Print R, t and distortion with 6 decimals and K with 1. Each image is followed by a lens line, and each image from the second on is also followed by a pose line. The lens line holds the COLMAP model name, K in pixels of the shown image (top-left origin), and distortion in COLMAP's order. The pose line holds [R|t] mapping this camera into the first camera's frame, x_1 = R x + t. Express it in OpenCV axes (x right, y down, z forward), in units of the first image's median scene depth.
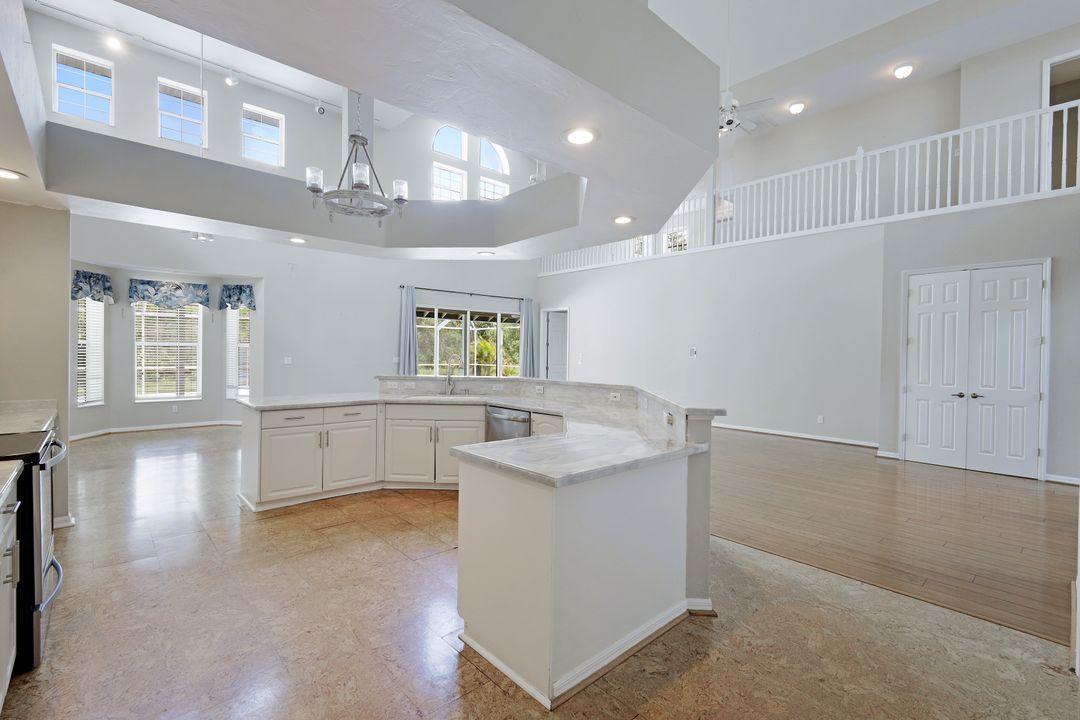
lens RADIAL K [[483.2, 0, 549.3], [0, 483.2, 355.6], [0, 0, 1]] dist [0.001038, 0.000024]
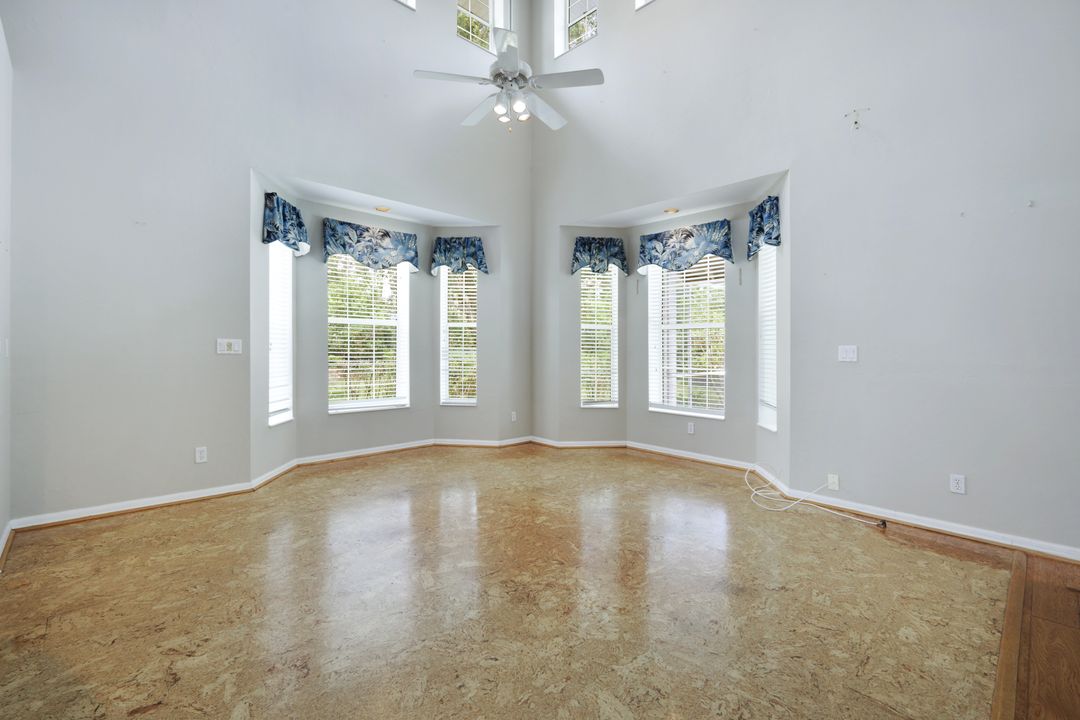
lens RADIAL K [[477.2, 0, 536.9], [0, 477.2, 342.4], [0, 0, 1]] dist [0.001066, 0.000046]
pose [[0.011595, -0.023113, -0.999666, -0.156328], [-0.014181, 0.999628, -0.023276, 0.016177], [0.999832, 0.014446, 0.011263, 0.807661]]
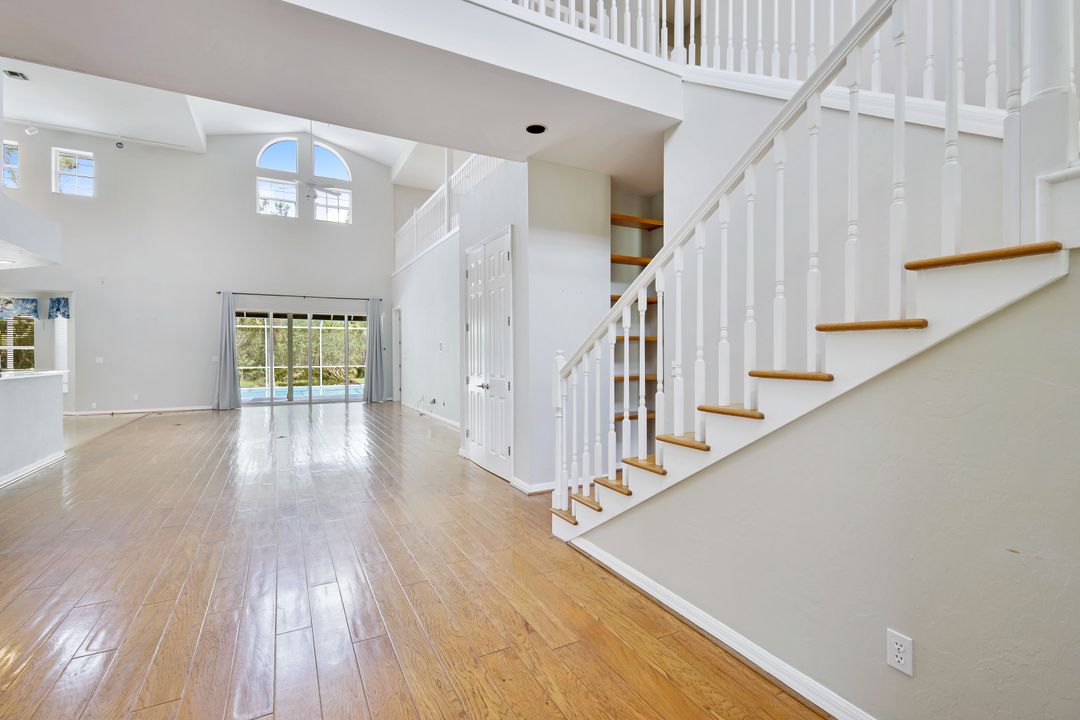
lens RADIAL K [[488.6, 0, 542.8], [0, 488.6, 355.6], [0, 0, 1]] dist [0.001770, 0.000139]
pose [[0.968051, -0.012802, -0.250426, 0.882629], [0.012265, 0.999918, -0.003704, 0.017992], [0.250452, 0.000515, 0.968129, 0.128339]]
